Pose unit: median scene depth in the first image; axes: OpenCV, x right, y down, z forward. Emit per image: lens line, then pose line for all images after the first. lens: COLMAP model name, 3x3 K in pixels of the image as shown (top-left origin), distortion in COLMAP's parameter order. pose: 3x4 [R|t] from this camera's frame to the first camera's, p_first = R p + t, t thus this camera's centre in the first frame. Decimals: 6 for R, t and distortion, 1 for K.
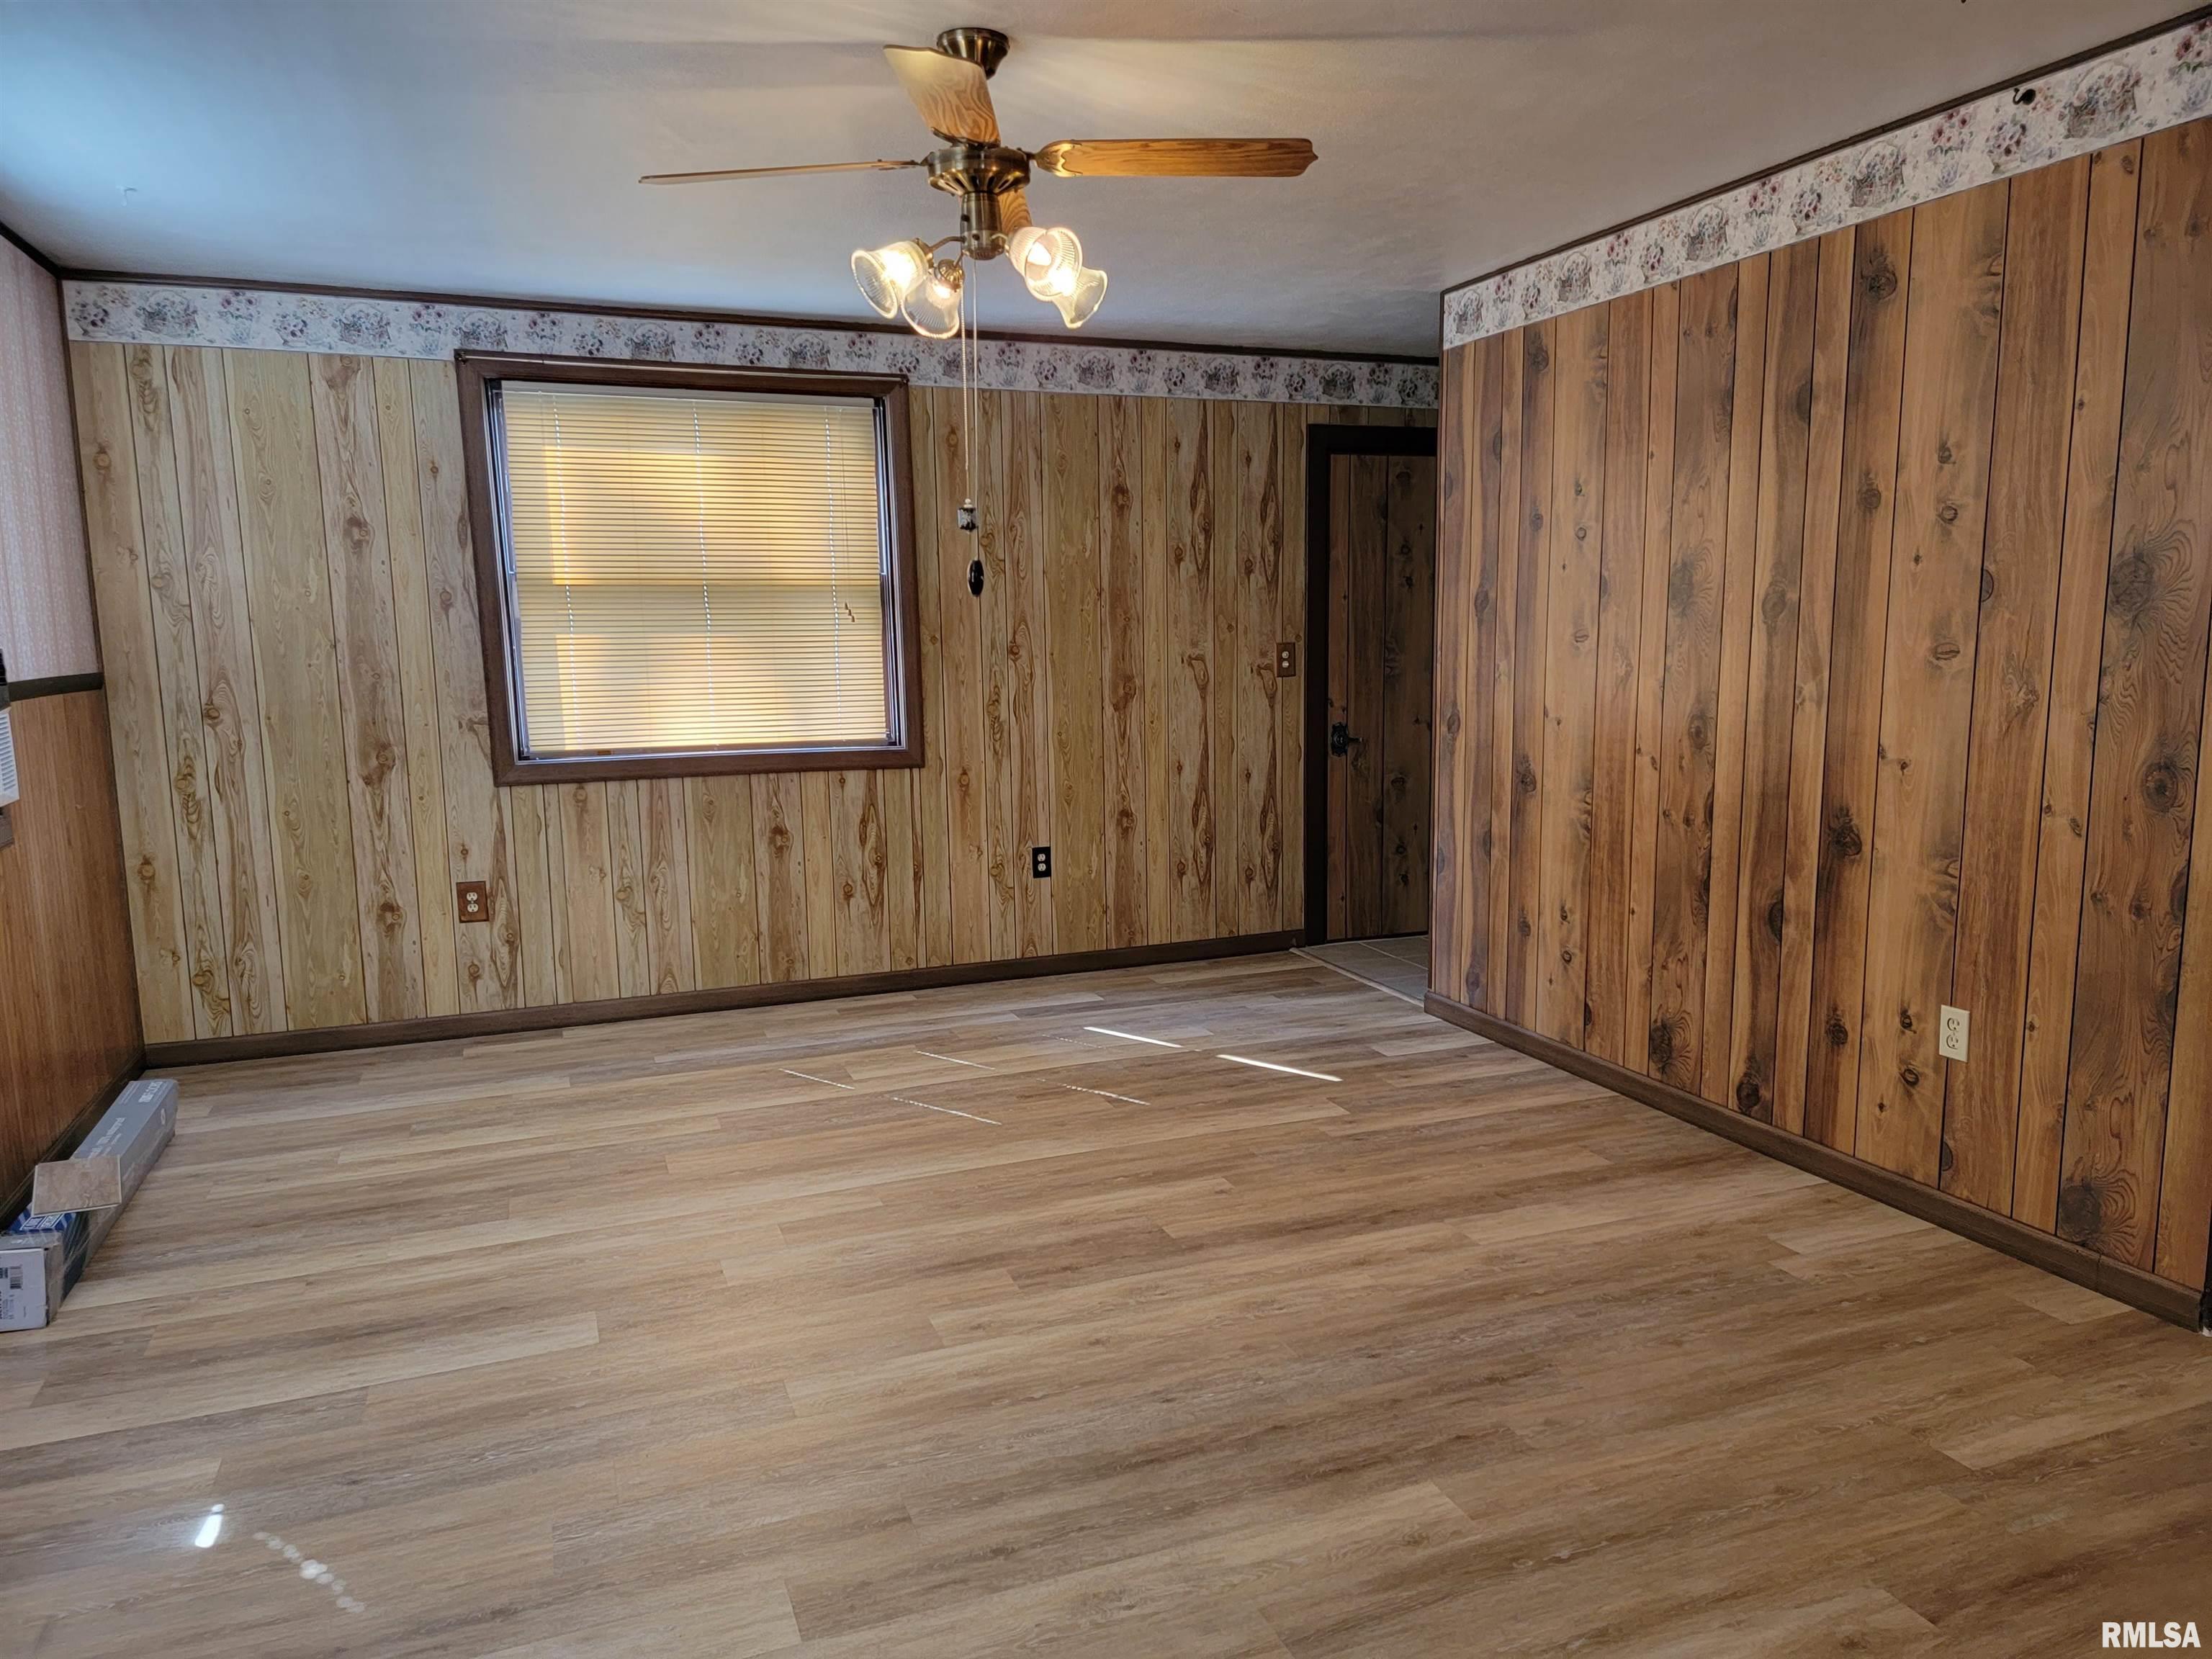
lens RADIAL K [[1523.6, 0, 1126.4], [0, 1523.6, 843.9], [0, 0, 1]] dist [0.091373, -0.083204]
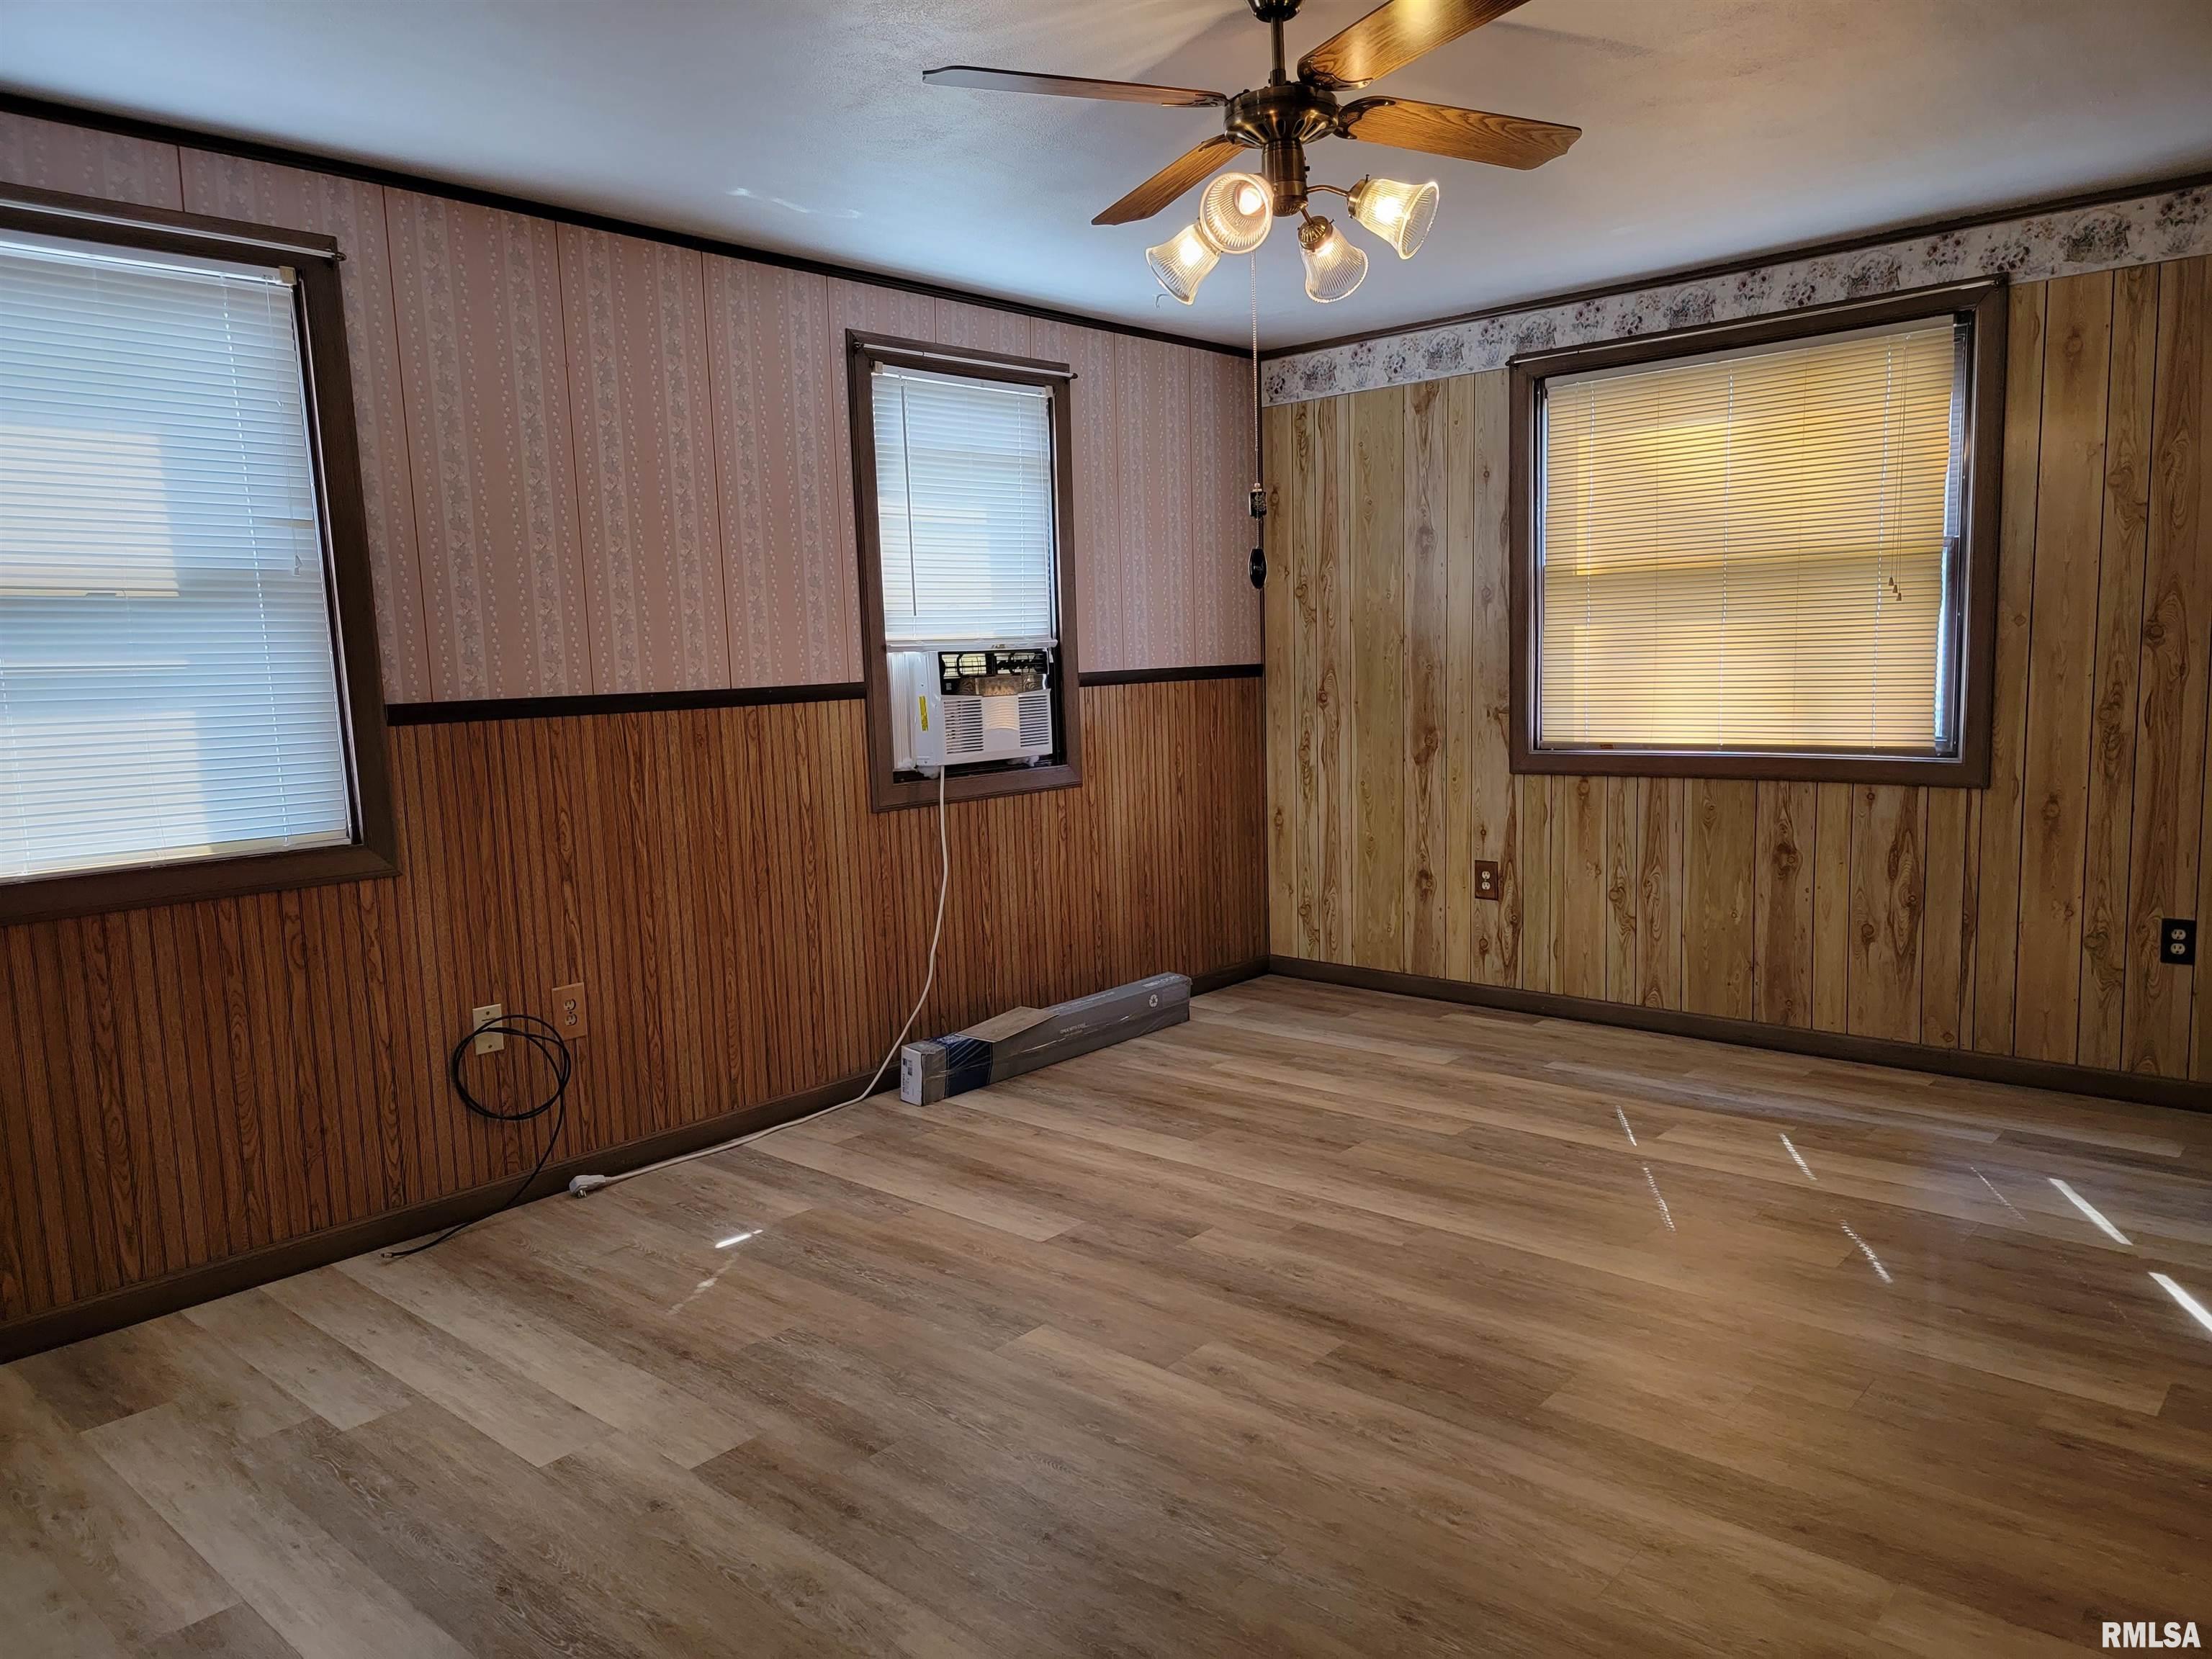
lens RADIAL K [[1523.6, 0, 1126.4], [0, 1523.6, 843.9], [0, 0, 1]] dist [0.091373, -0.083204]
pose [[0.455254, 0.112887, -0.883176, 0.393814], [-0.103003, 0.991947, 0.073695, -0.039569], [0.884383, 0.057420, 0.463216, 0.292590]]
